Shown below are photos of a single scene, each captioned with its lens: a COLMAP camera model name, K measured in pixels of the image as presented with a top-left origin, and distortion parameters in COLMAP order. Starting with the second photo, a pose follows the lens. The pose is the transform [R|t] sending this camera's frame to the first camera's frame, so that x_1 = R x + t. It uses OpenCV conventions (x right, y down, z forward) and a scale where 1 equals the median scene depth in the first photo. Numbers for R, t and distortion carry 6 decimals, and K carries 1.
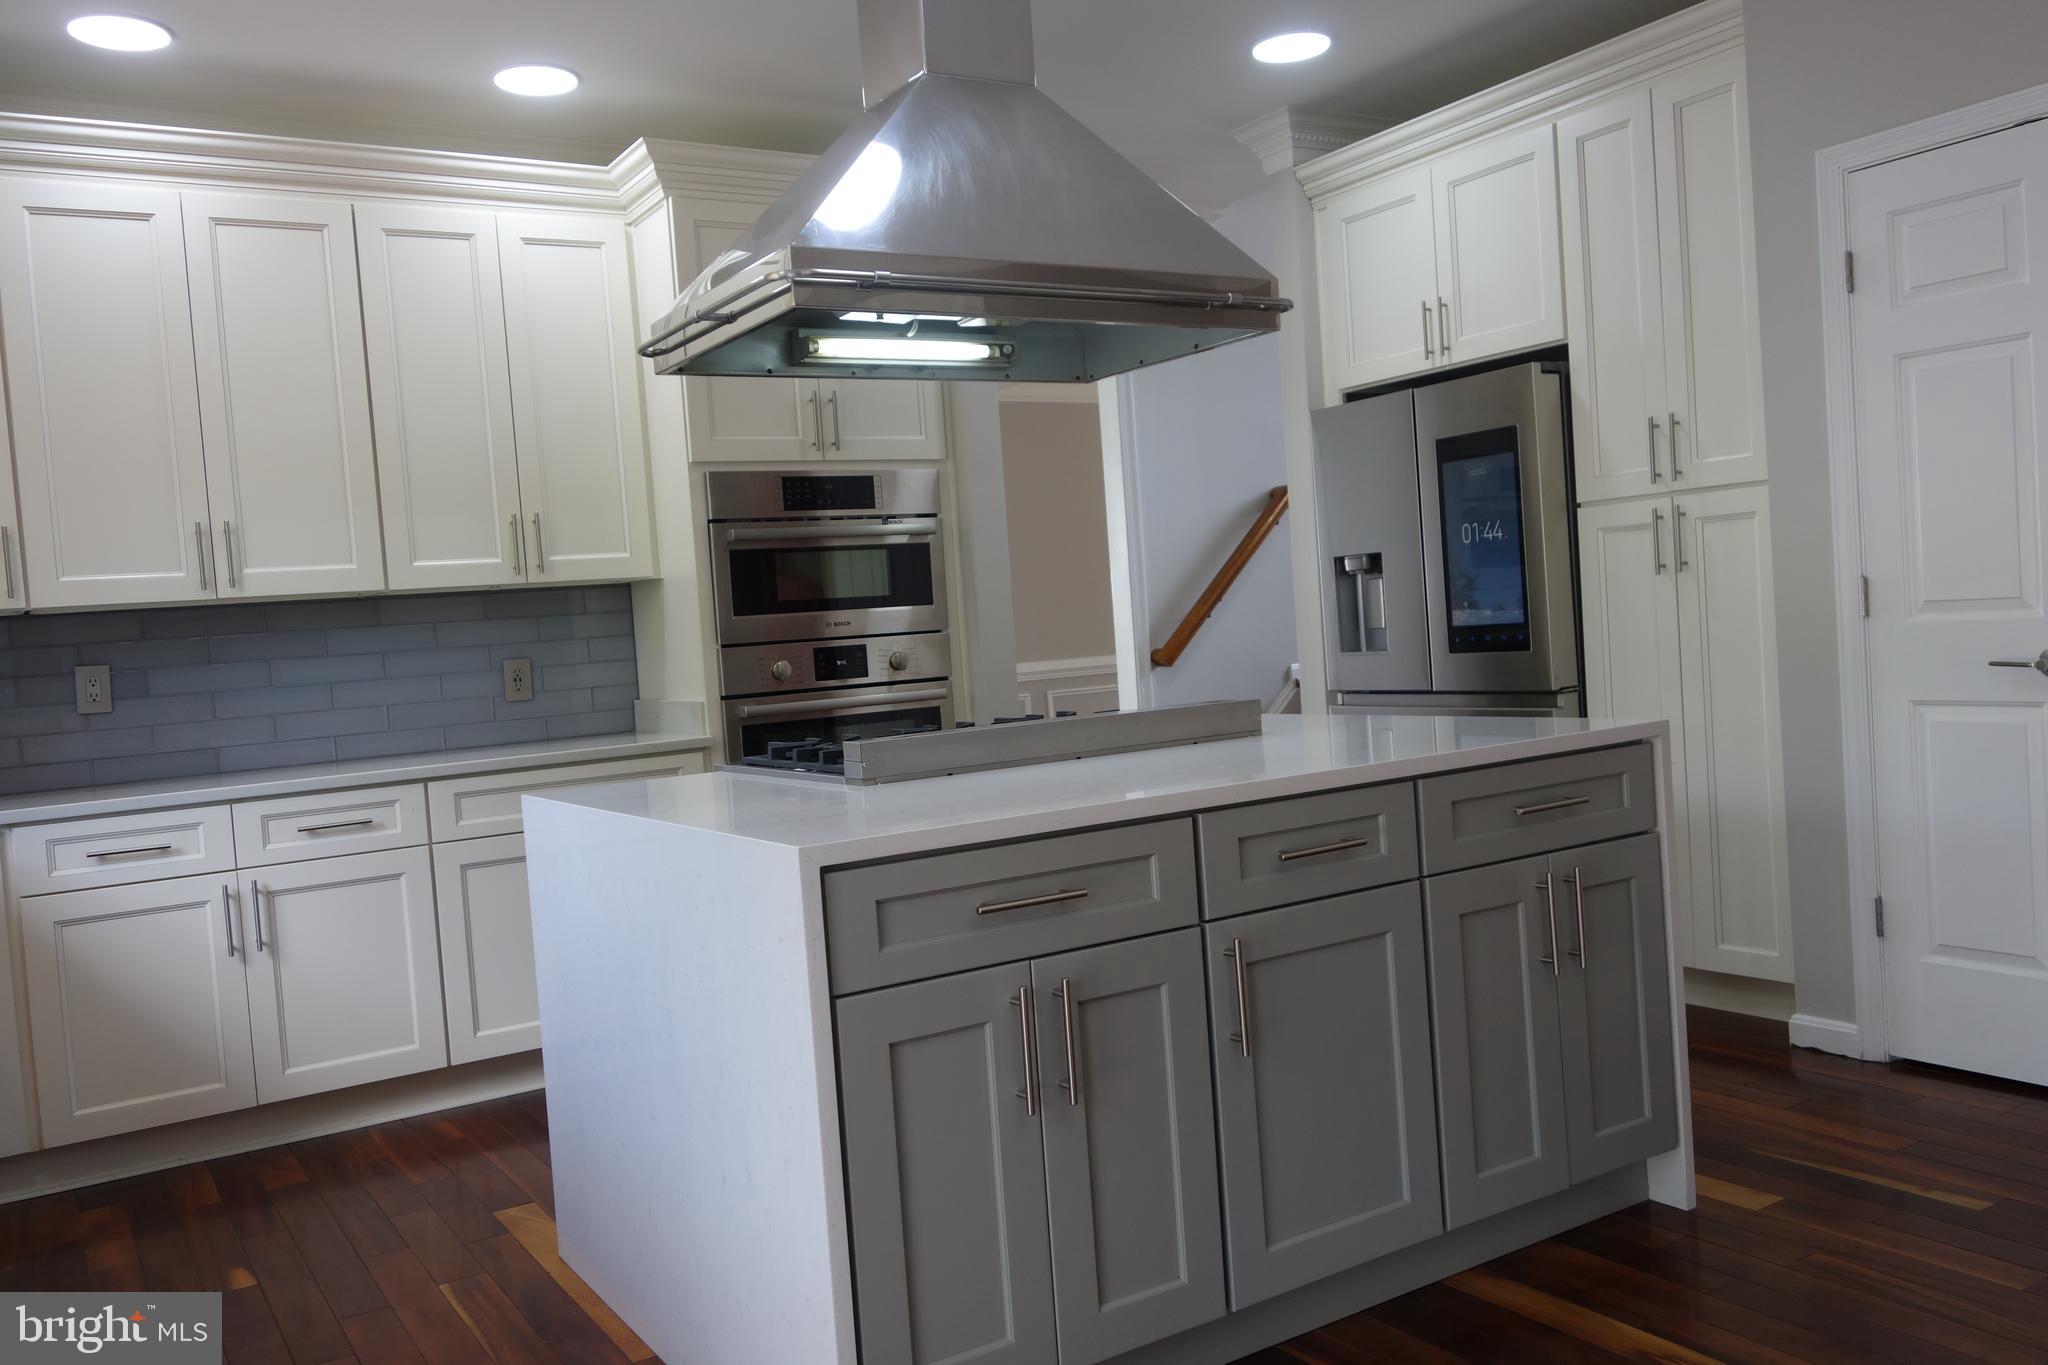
lens RADIAL K [[1624.4, 0, 1018.1], [0, 1624.4, 677.0], [0, 0, 1]] dist [0.020760, -0.015068]
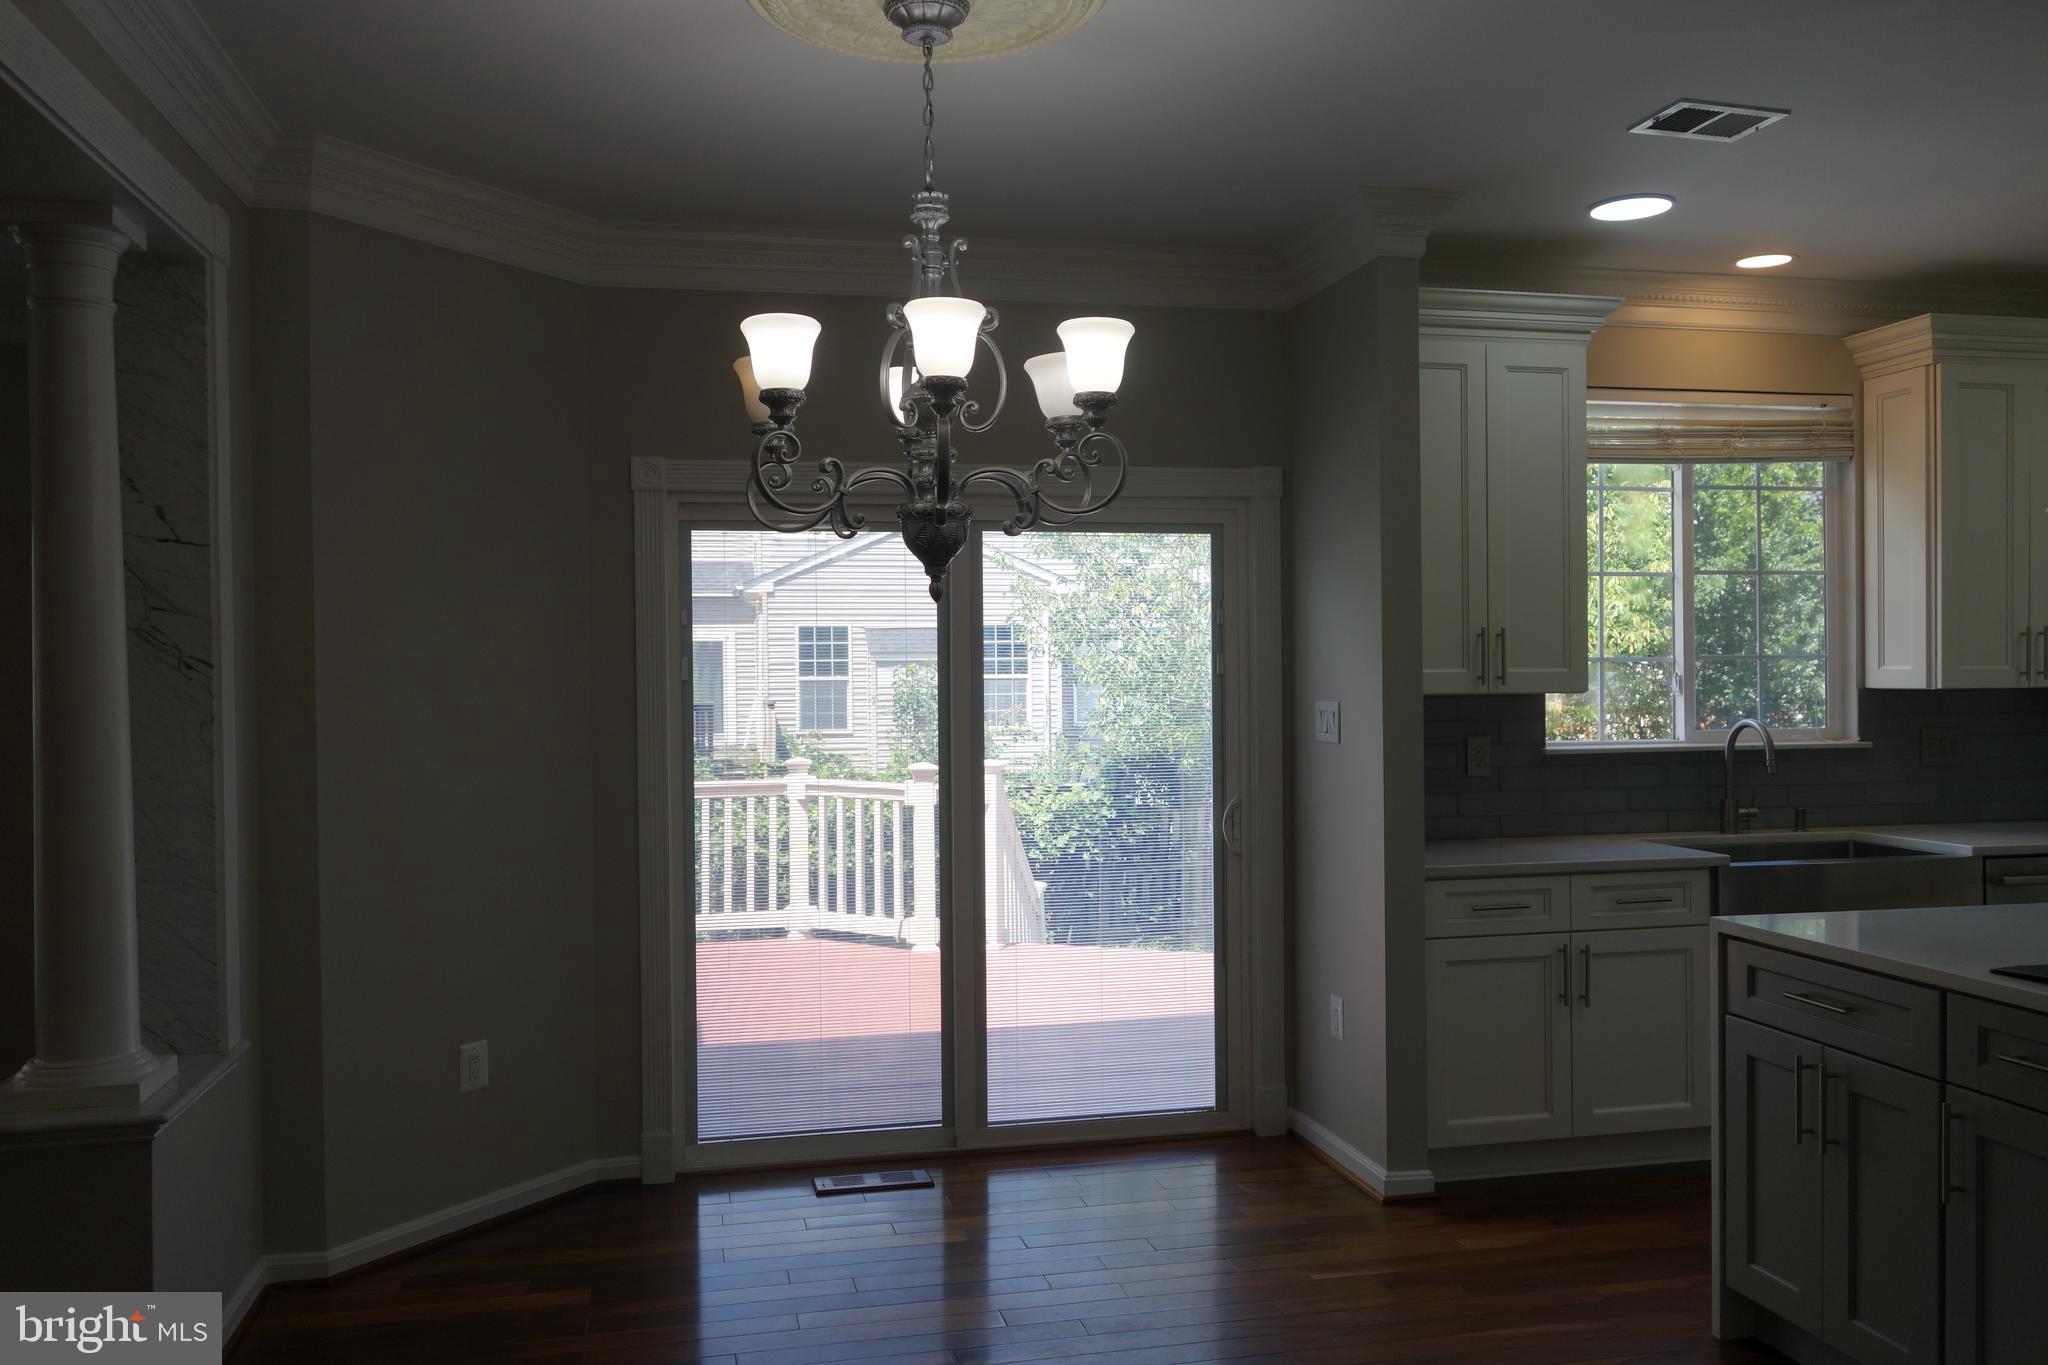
lens RADIAL K [[1624.4, 0, 1025.6], [0, 1624.4, 679.1], [0, 0, 1]] dist [0.020760, -0.015068]
pose [[-0.325307, 0.078694, -0.942328, 0.804240], [-0.005524, 0.996356, 0.085113, -0.135407], [0.945592, 0.032893, -0.323686, 0.411055]]
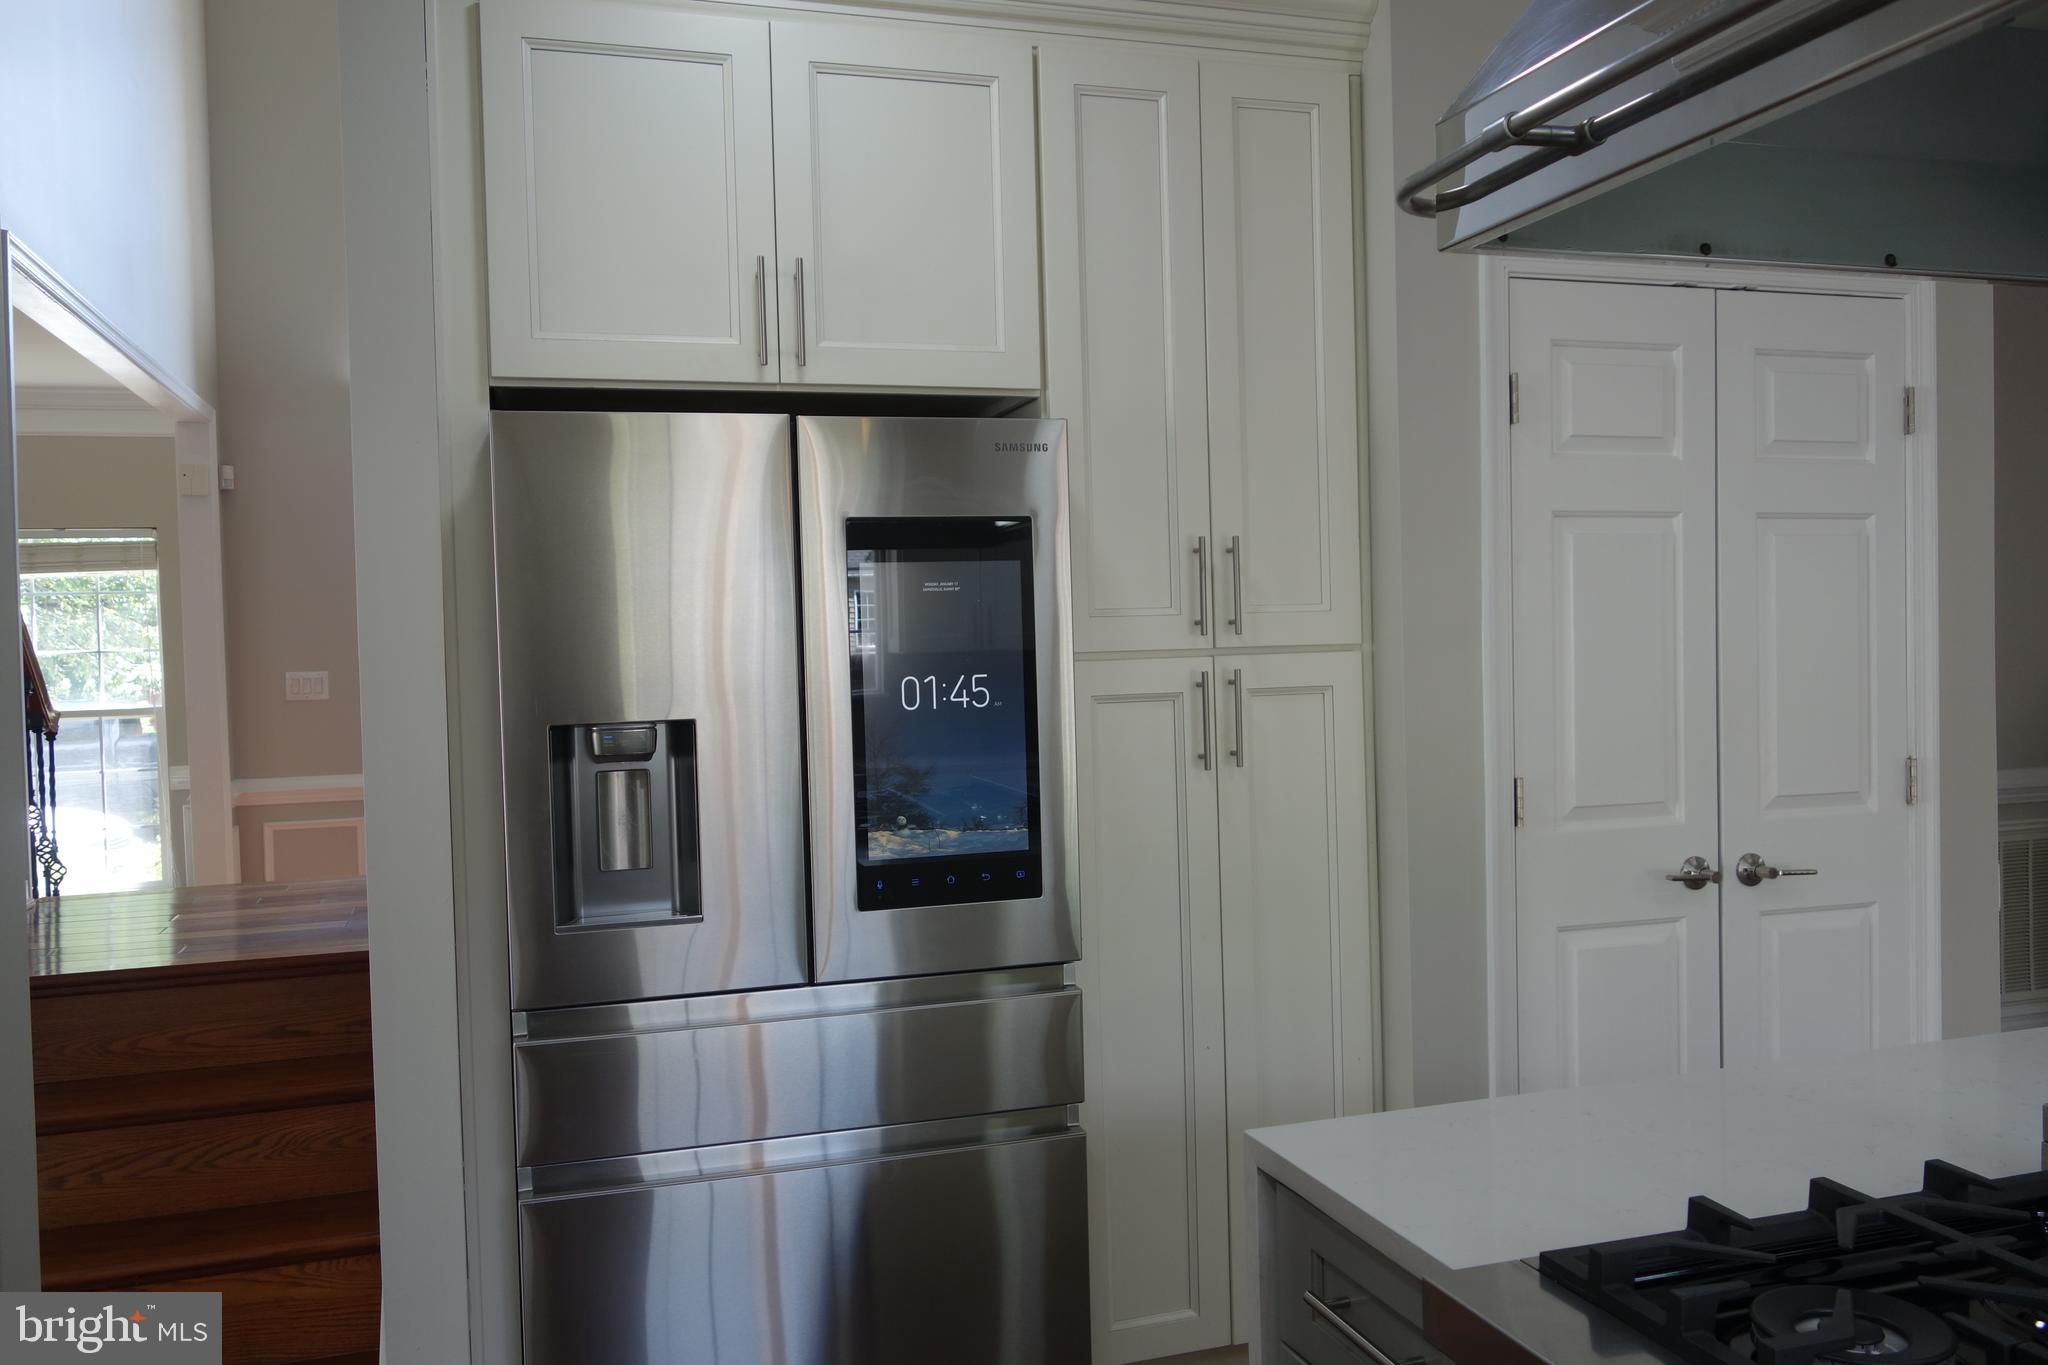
lens RADIAL K [[1624.4, 0, 1027.4], [0, 1624.4, 685.0], [0, 0, 1]] dist [0.020760, -0.015068]
pose [[0.245376, 0.046879, 0.968294, -0.272781], [0.047102, 0.997074, -0.060209, -0.059963], [-0.968283, 0.060383, 0.242450, 0.890411]]
